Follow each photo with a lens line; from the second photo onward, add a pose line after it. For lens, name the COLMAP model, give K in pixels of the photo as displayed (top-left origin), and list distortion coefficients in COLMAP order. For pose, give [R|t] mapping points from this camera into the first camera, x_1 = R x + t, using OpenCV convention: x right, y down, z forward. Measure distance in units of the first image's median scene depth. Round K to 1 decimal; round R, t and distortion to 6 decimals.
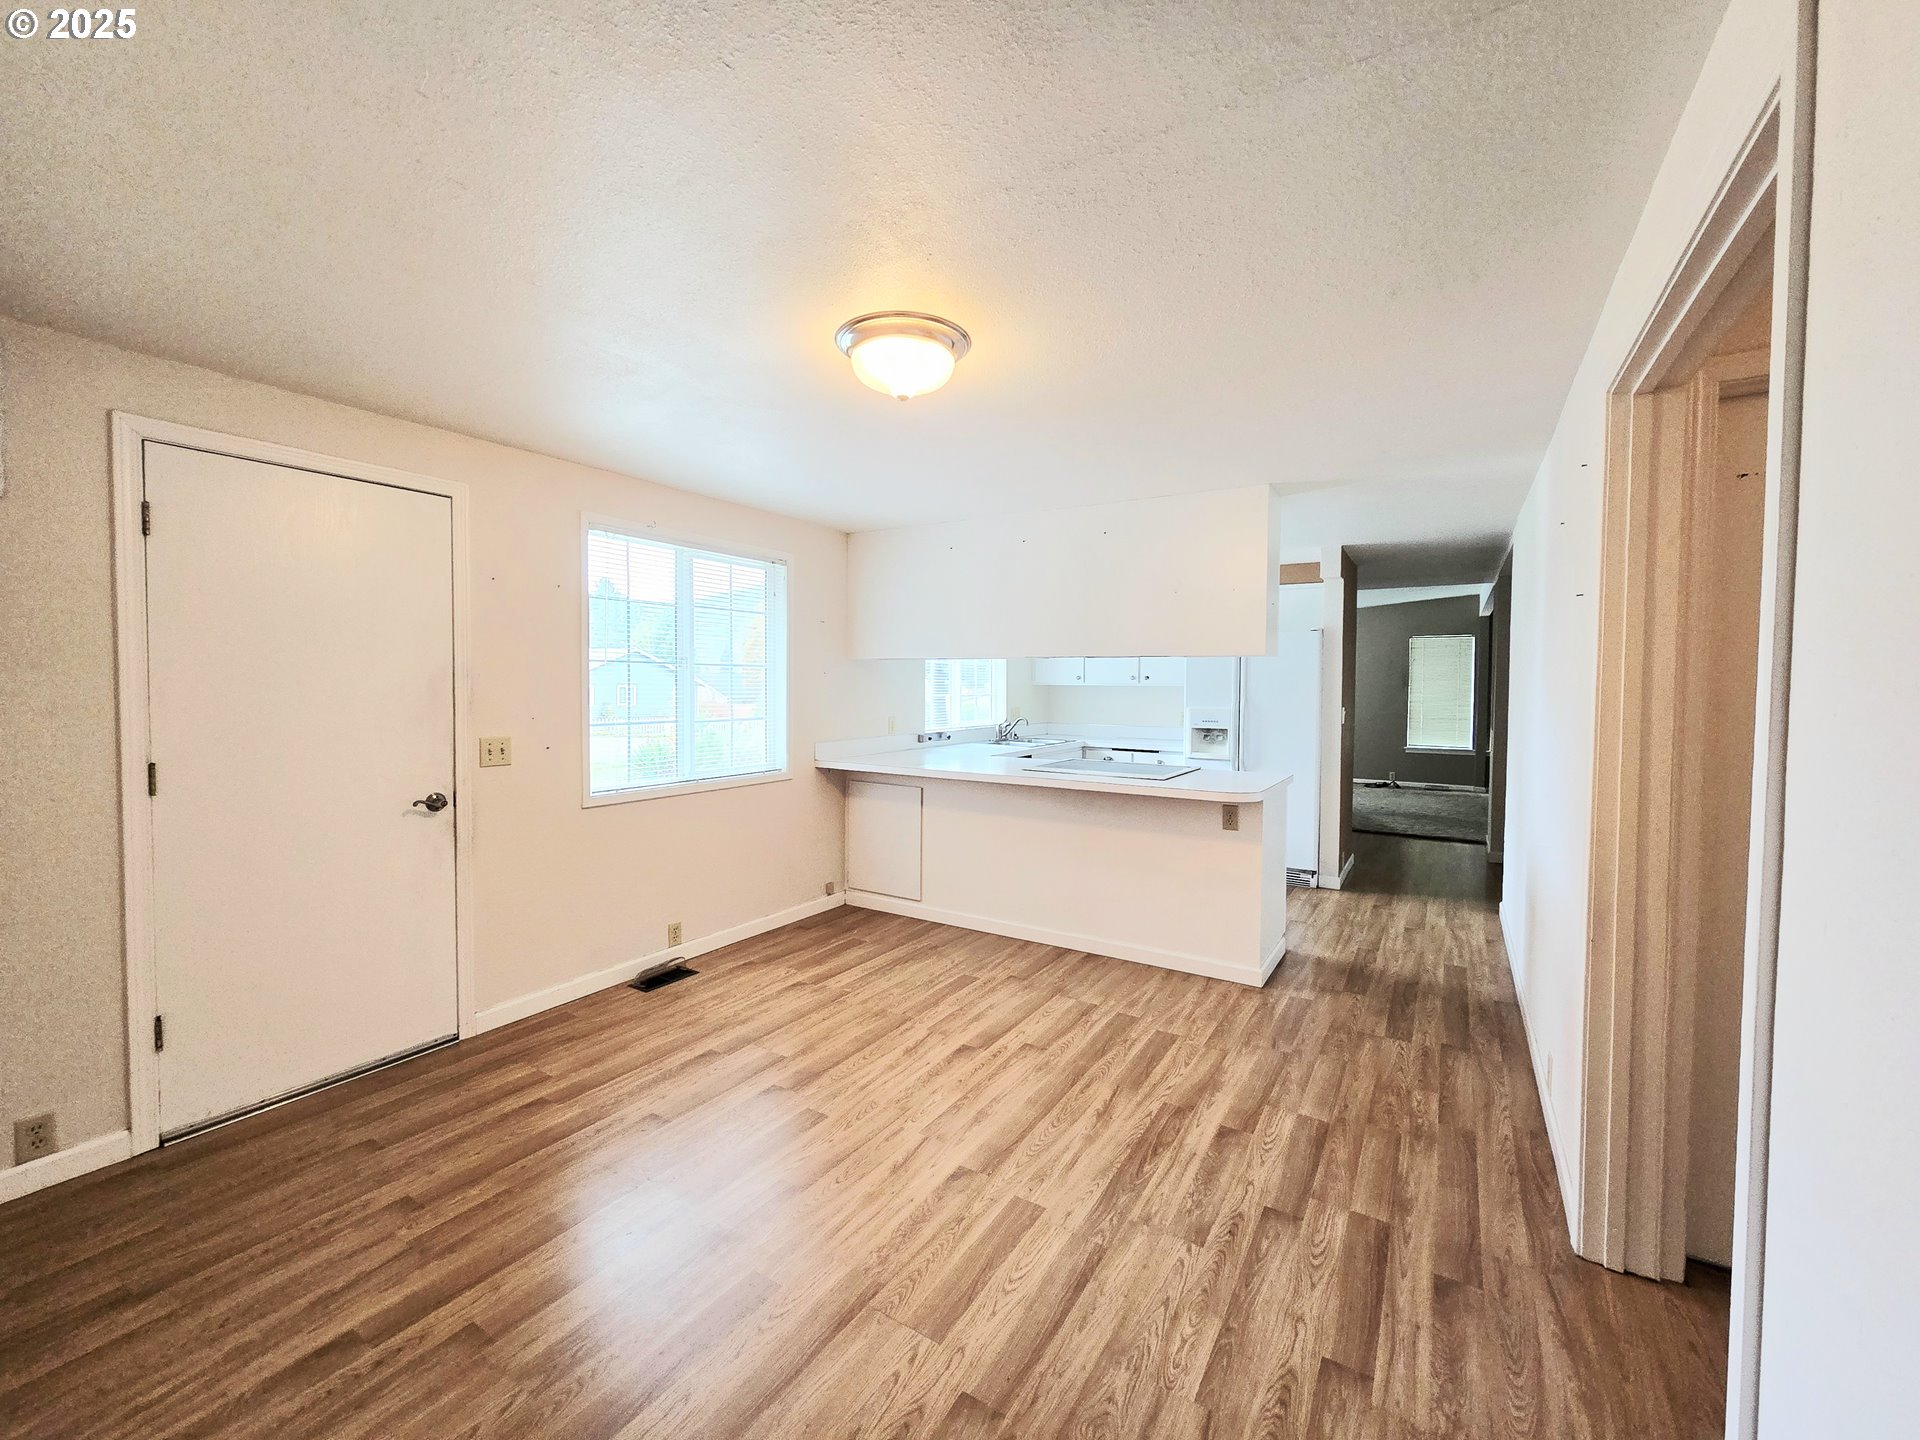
lens RADIAL K [[784.2, 0, 961.8], [0, 784.2, 714.8], [0, 0, 1]] dist [-0.002776, -0.000786]
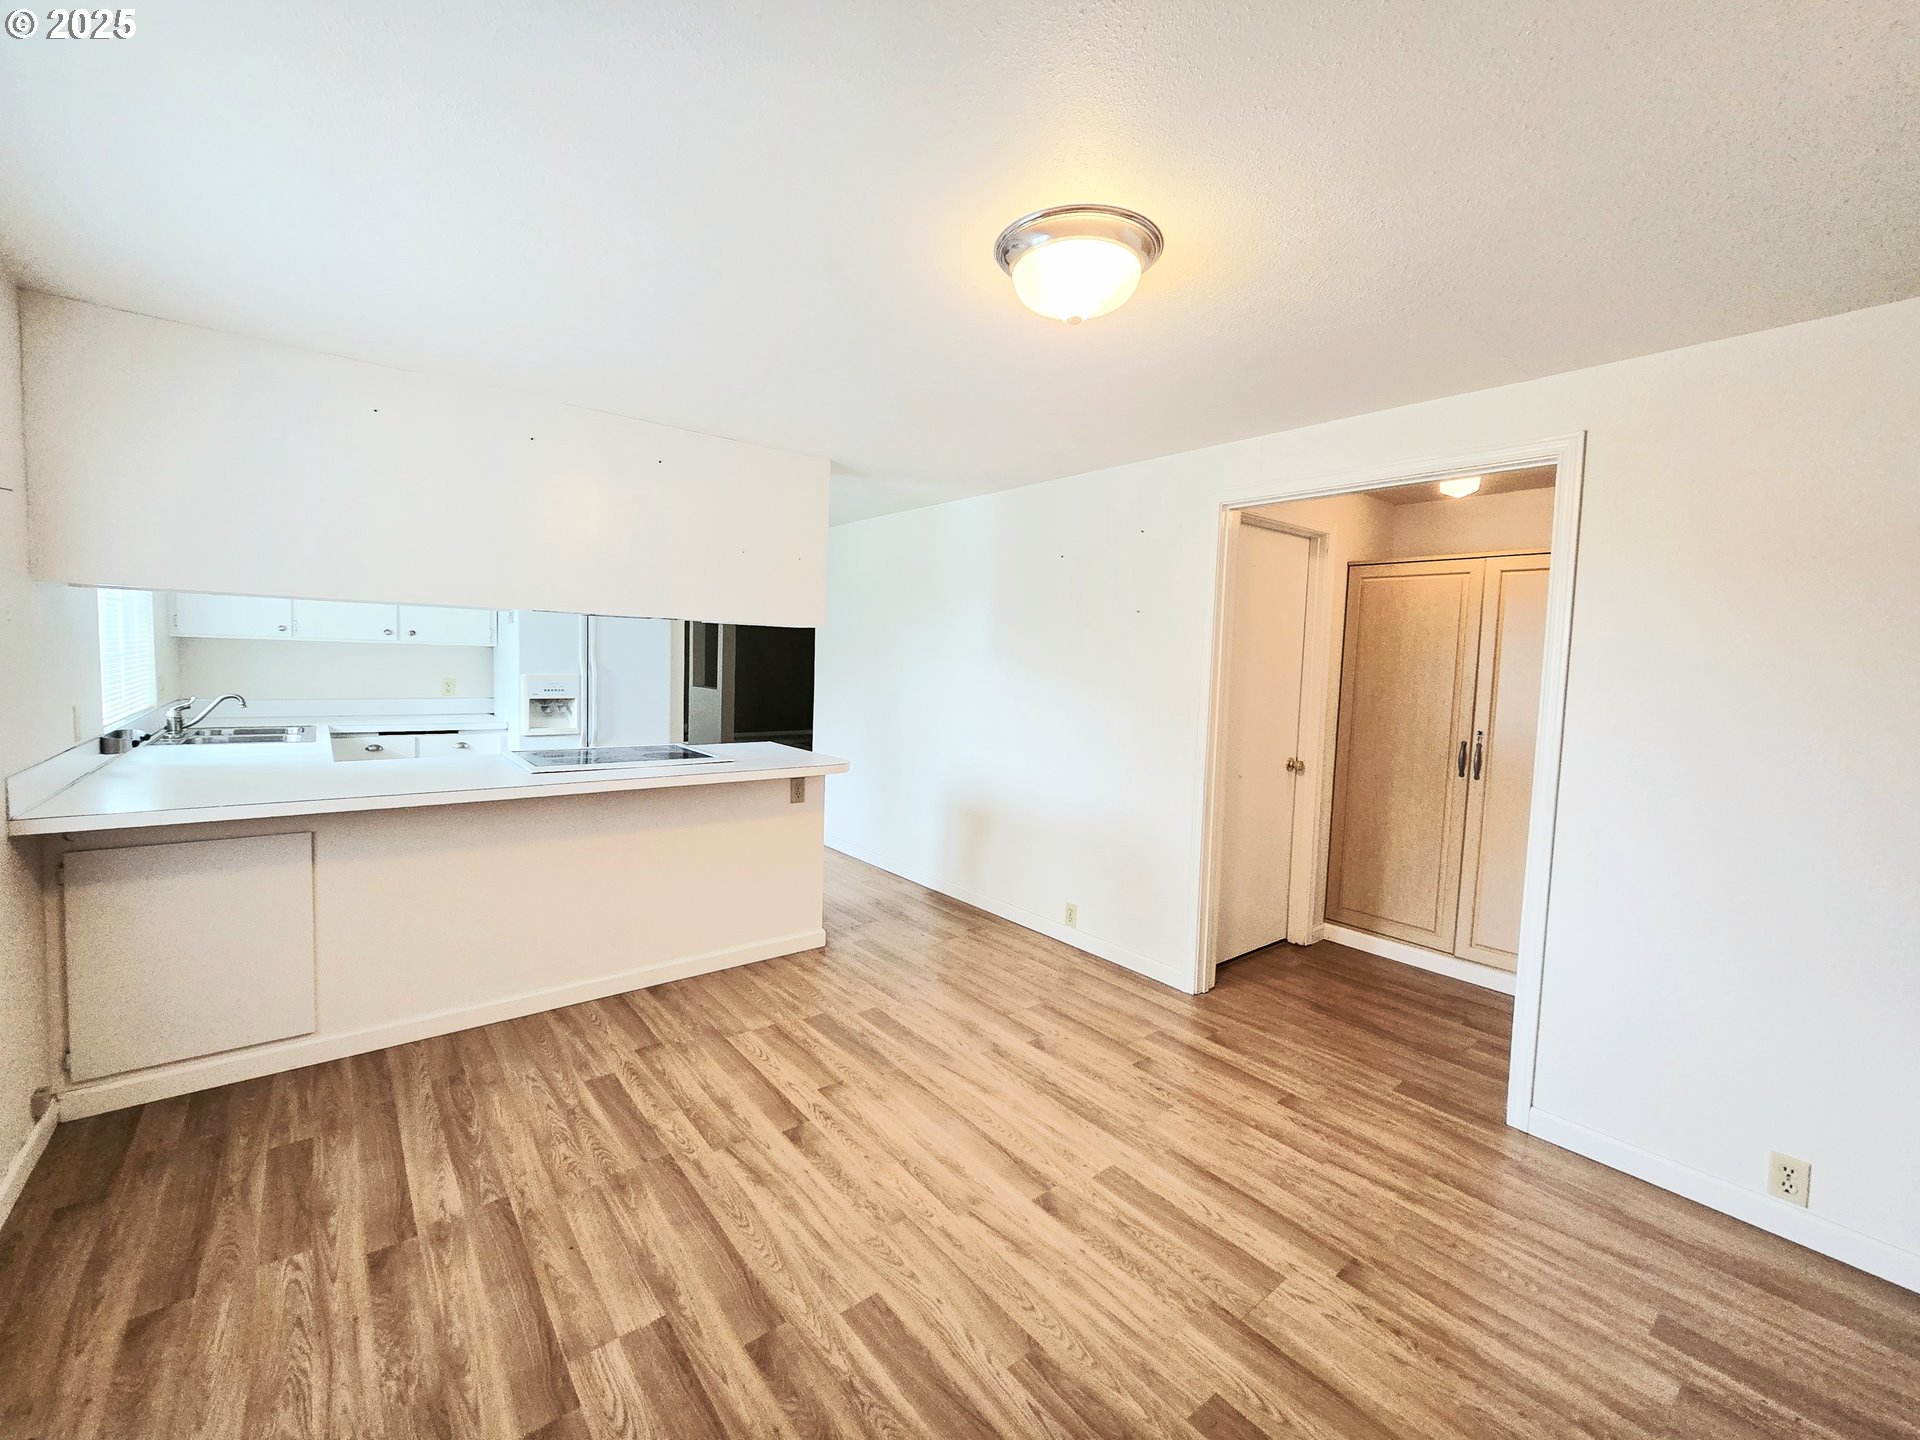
lens RADIAL K [[784.2, 0, 960.3], [0, 784.2, 714.5], [0, 0, 1]] dist [-0.002776, -0.000786]
pose [[0.325245, -0.065153, 0.943382, -0.558691], [0.005719, 0.997741, 0.066935, -0.032086], [-0.945612, -0.016375, 0.324883, 0.521387]]
